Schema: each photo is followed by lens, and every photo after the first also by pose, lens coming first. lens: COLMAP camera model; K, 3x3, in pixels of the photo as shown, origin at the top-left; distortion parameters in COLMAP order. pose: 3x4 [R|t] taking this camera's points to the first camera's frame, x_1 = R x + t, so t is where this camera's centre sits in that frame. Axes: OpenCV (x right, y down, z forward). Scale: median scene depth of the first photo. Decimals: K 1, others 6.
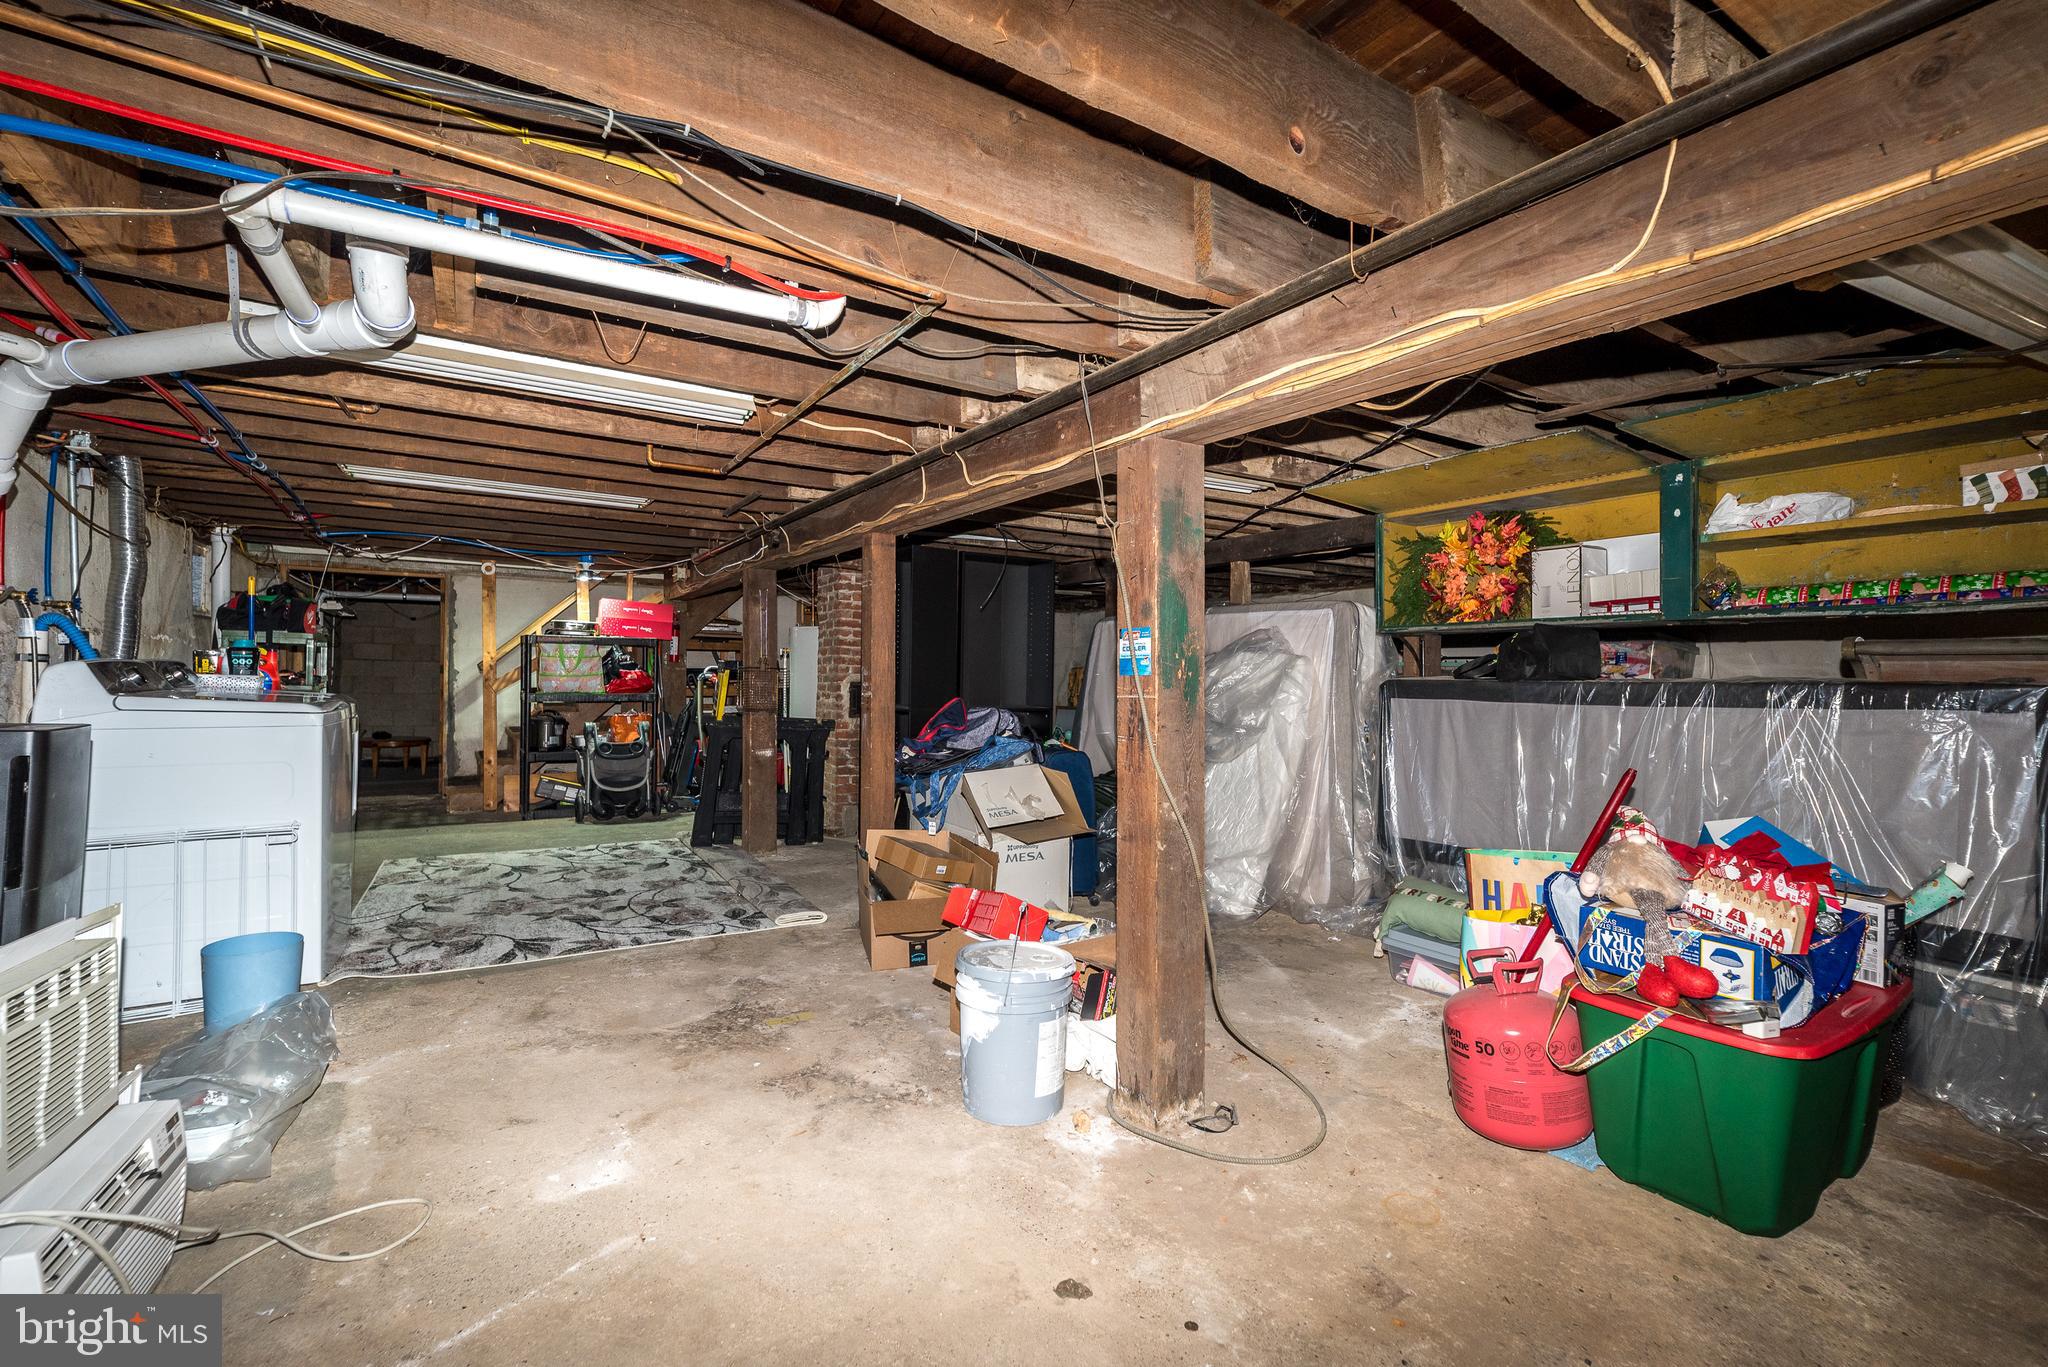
lens RADIAL K [[891.7, 0, 1029.0], [0, 891.7, 677.5], [0, 0, 1]] dist [0.006529, 0.000124]
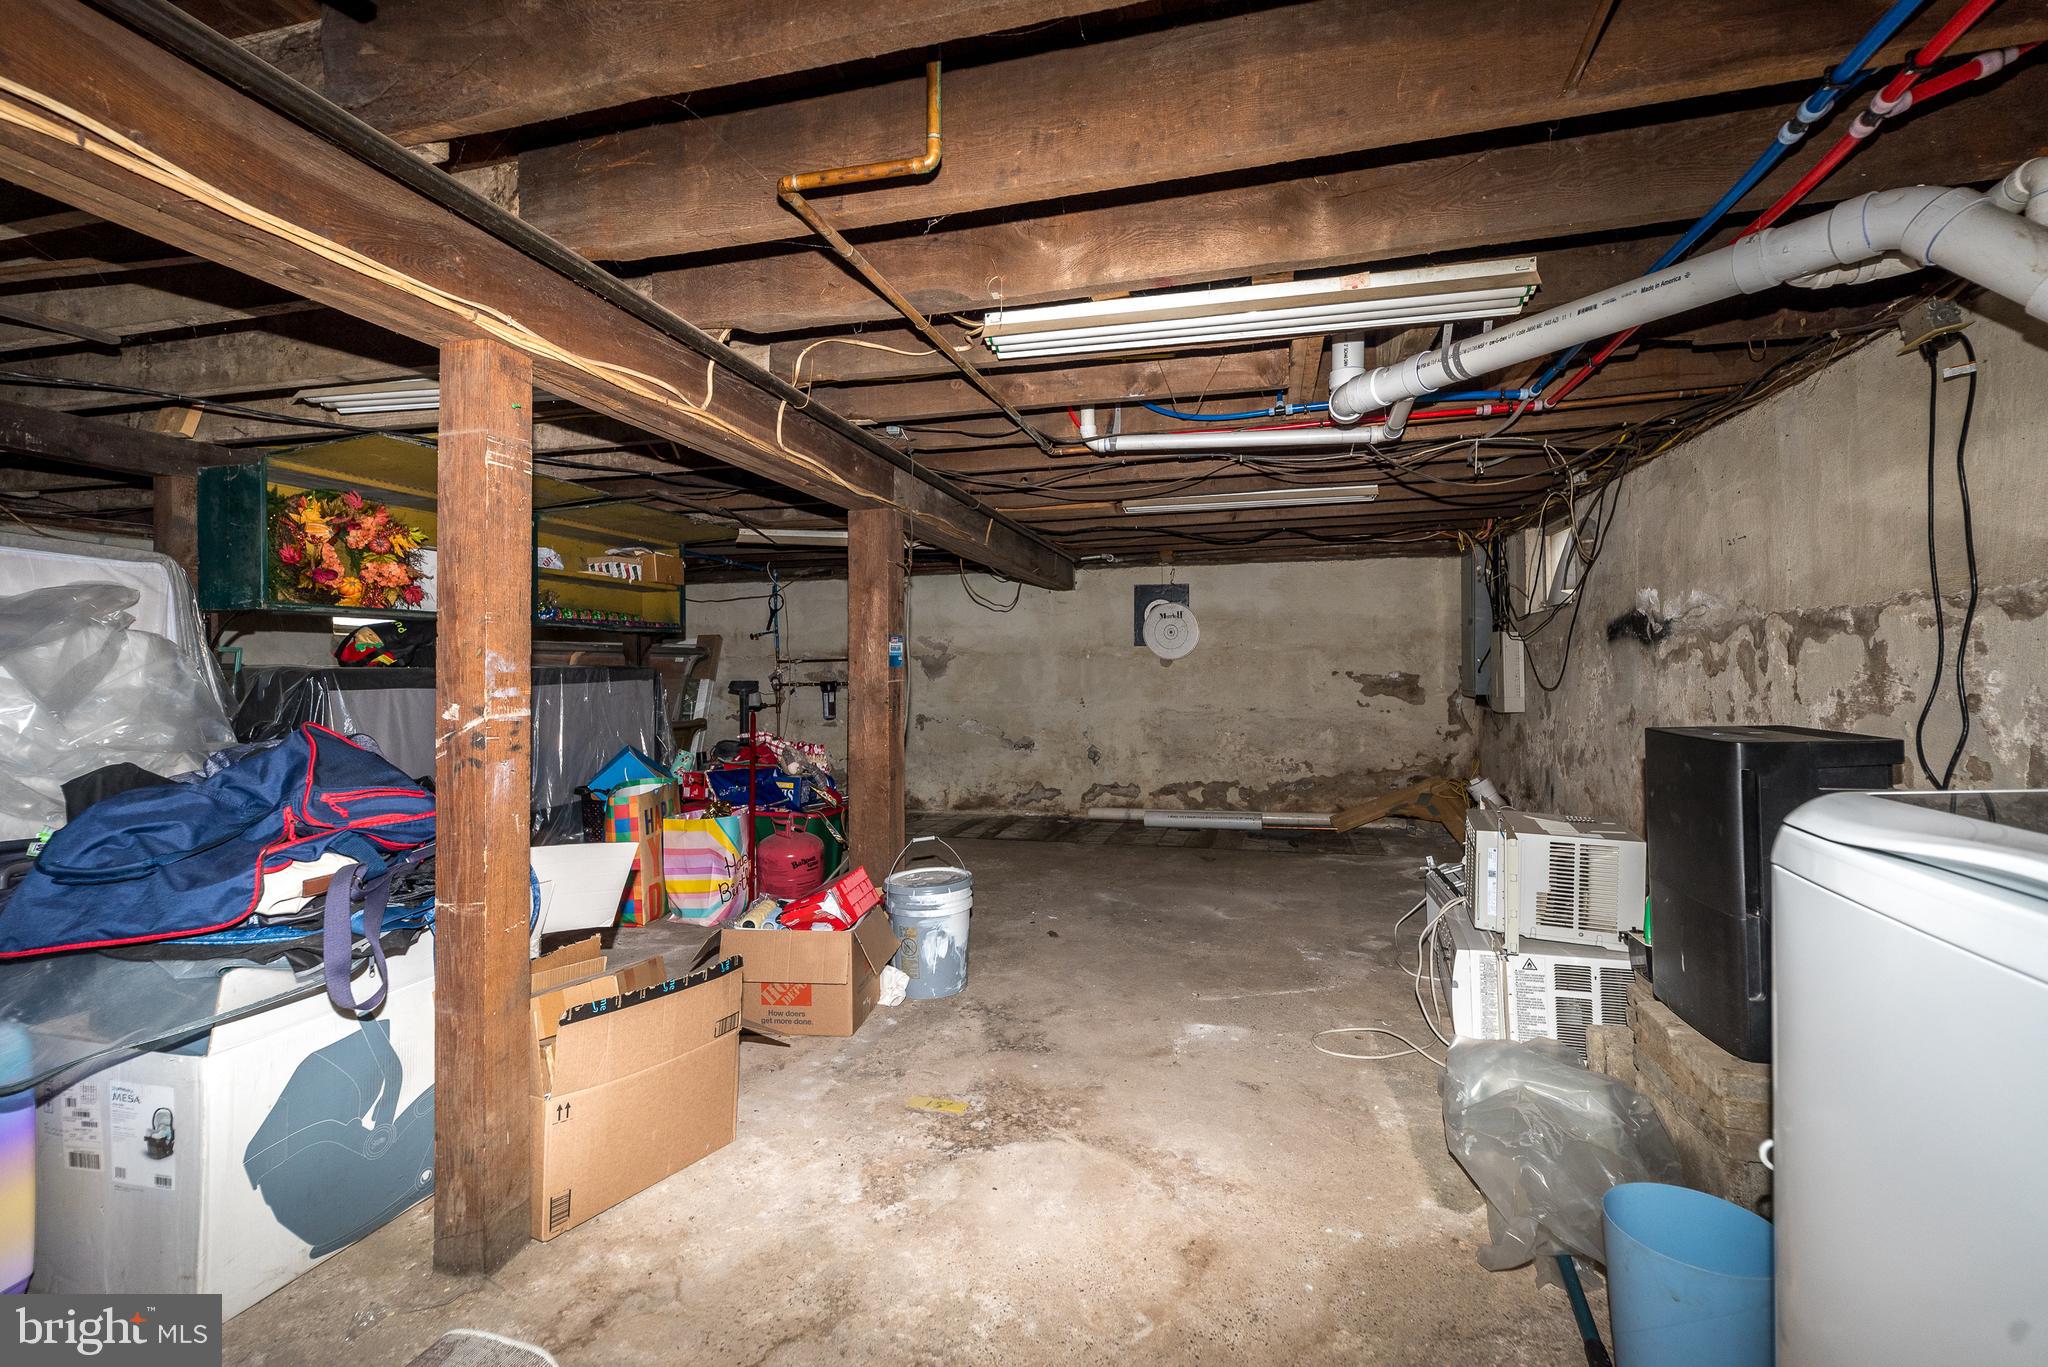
lens RADIAL K [[891.7, 0, 1026.7], [0, 891.7, 669.8], [0, 0, 1]] dist [0.006529, 0.000124]
pose [[-0.680858, -0.011270, 0.732328, -0.904458], [-0.005740, 0.999933, 0.010052, -0.011256], [-0.732393, 0.002641, -0.680877, 1.494366]]
